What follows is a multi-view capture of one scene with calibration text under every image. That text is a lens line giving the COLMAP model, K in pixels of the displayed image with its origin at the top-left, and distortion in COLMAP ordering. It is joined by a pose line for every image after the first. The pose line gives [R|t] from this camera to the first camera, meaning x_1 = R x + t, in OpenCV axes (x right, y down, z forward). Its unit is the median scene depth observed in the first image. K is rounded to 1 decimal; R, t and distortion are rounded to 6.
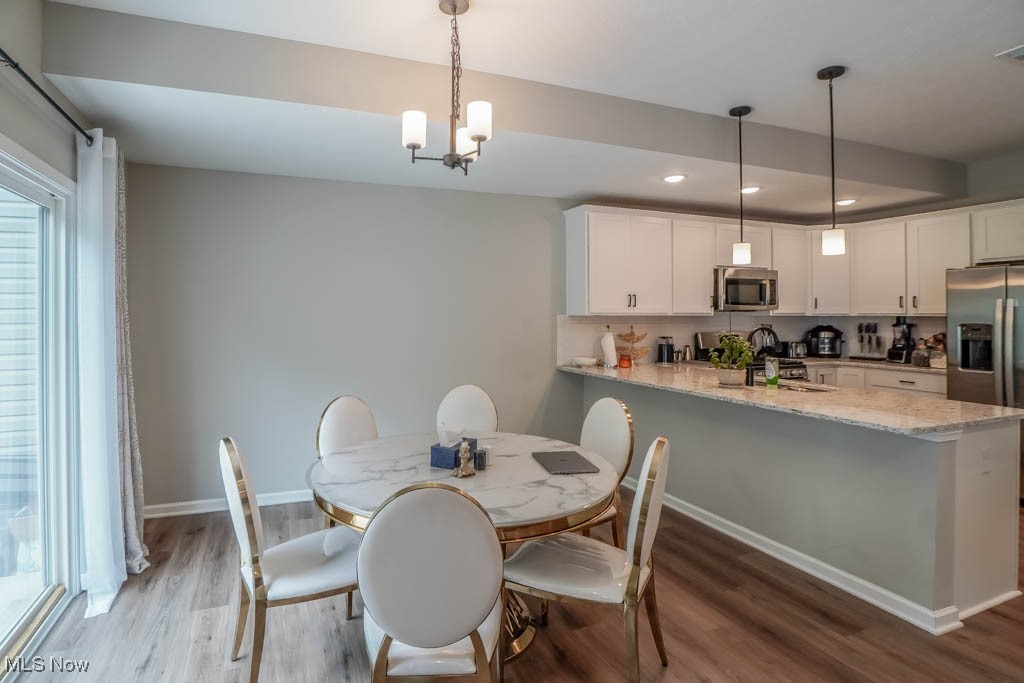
lens RADIAL K [[517.9, 0, 478.9], [0, 517.9, 307.8], [0, 0, 1]] dist [-0.042154, 0.007999]
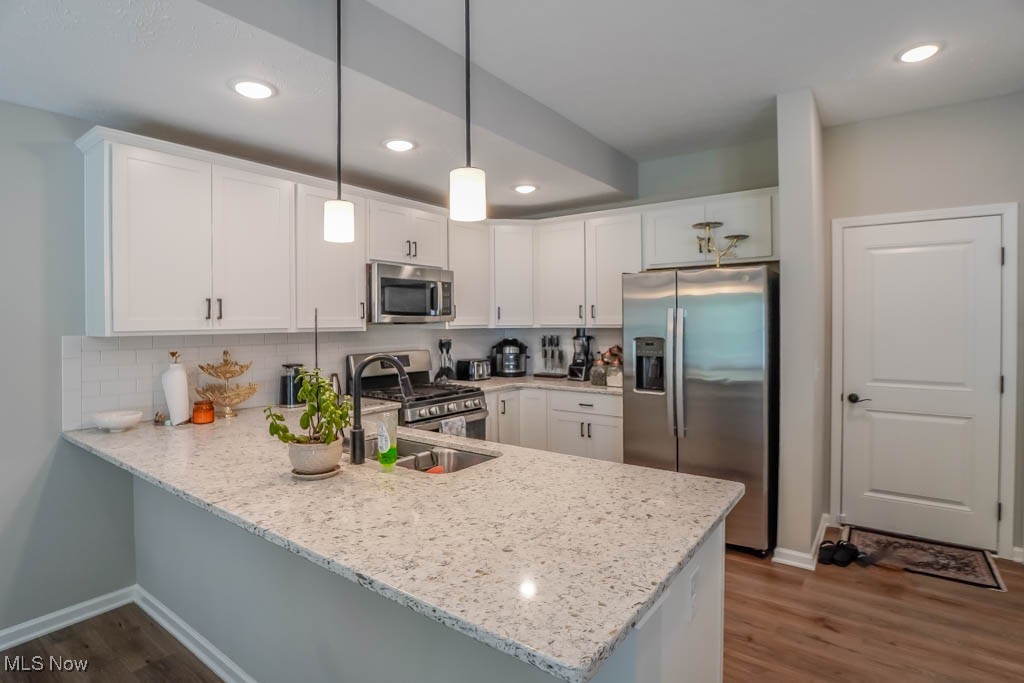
lens RADIAL K [[517.9, 0, 528.7], [0, 517.9, 325.4], [0, 0, 1]] dist [-0.042154, 0.007999]
pose [[0.829968, -0.011605, 0.557691, 0.260884], [0.002976, 0.999861, 0.016376, -0.003457], [-0.557804, -0.011932, 0.829887, 0.304396]]
